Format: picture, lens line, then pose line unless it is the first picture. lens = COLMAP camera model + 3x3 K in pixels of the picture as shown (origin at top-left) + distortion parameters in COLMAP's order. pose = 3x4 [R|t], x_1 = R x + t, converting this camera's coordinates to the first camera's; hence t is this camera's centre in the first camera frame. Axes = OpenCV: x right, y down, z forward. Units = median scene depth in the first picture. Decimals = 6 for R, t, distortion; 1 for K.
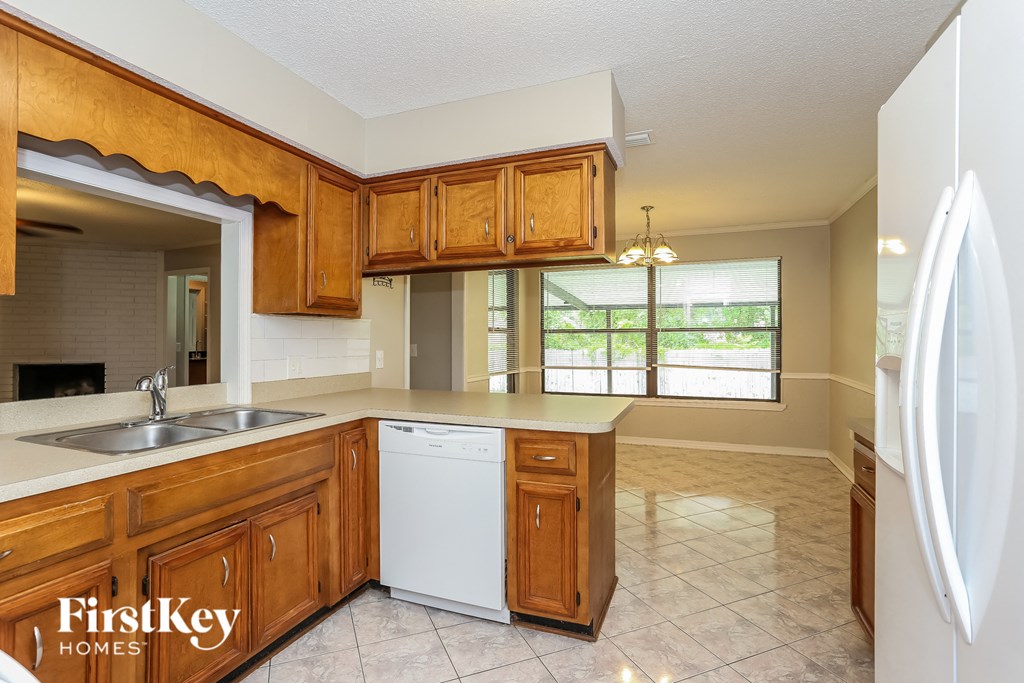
lens RADIAL K [[492.8, 0, 510.6], [0, 492.8, 330.3], [0, 0, 1]] dist [0.000640, 0.000545]
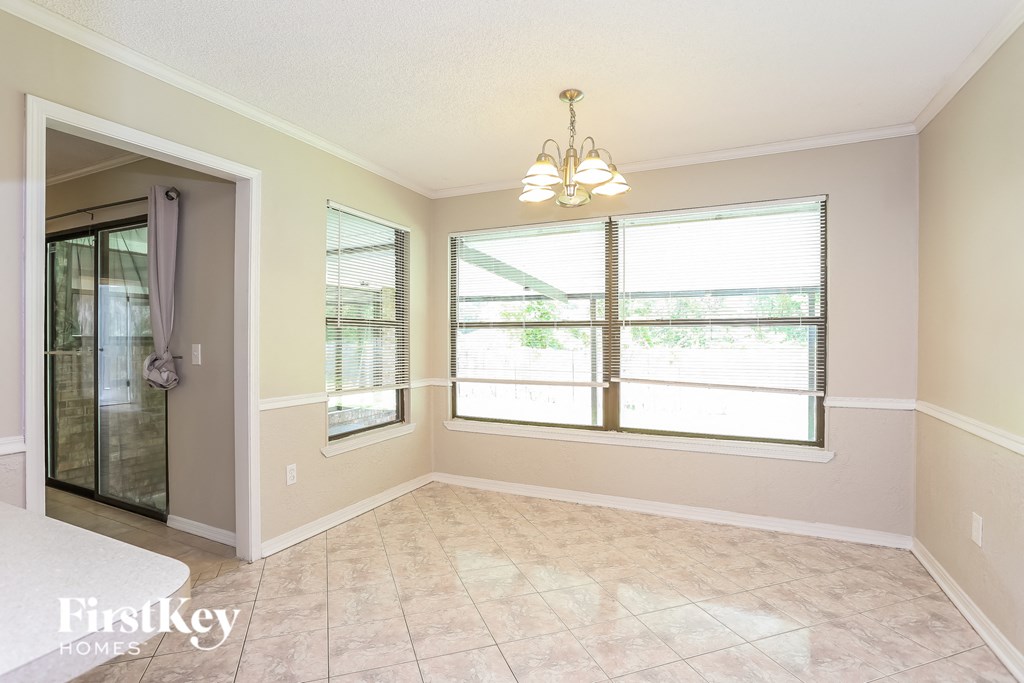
lens RADIAL K [[492.8, 0, 510.6], [0, 492.8, 330.3], [0, 0, 1]] dist [0.000640, 0.000545]
pose [[0.998086, 0.002737, -0.061785, 0.198857], [-0.002360, 0.999978, 0.006167, 0.005081], [0.061801, -0.006009, 0.998070, 0.370239]]
